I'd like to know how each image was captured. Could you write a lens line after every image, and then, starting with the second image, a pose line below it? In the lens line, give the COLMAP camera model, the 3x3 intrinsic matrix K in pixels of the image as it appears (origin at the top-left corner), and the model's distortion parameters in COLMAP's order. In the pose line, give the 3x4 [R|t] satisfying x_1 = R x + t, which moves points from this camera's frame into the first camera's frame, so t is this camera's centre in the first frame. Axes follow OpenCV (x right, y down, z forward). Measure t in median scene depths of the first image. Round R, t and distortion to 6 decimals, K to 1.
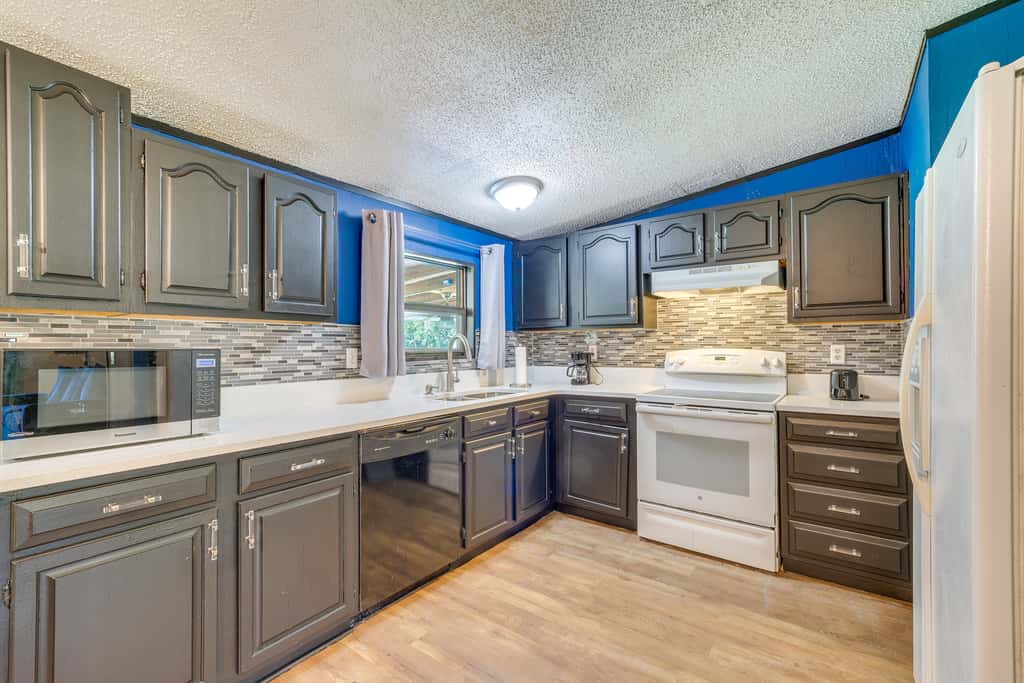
lens RADIAL K [[443.5, 0, 515.9], [0, 443.5, 342.2], [0, 0, 1]] dist [0.008018, 0.000719]
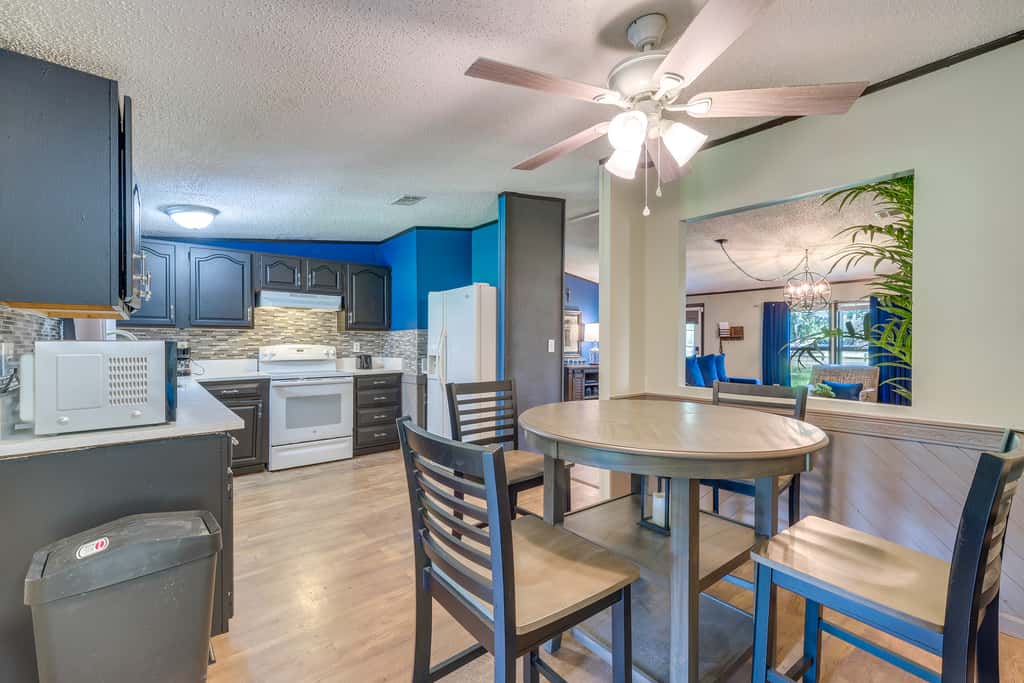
lens RADIAL K [[443.5, 0, 518.7], [0, 443.5, 346.2], [0, 0, 1]] dist [0.008018, 0.000719]
pose [[0.236341, -0.000762, 0.971670, -0.976574], [-0.008420, 0.999961, 0.002833, 0.010351], [-0.971634, -0.008851, 0.236325, -0.148108]]
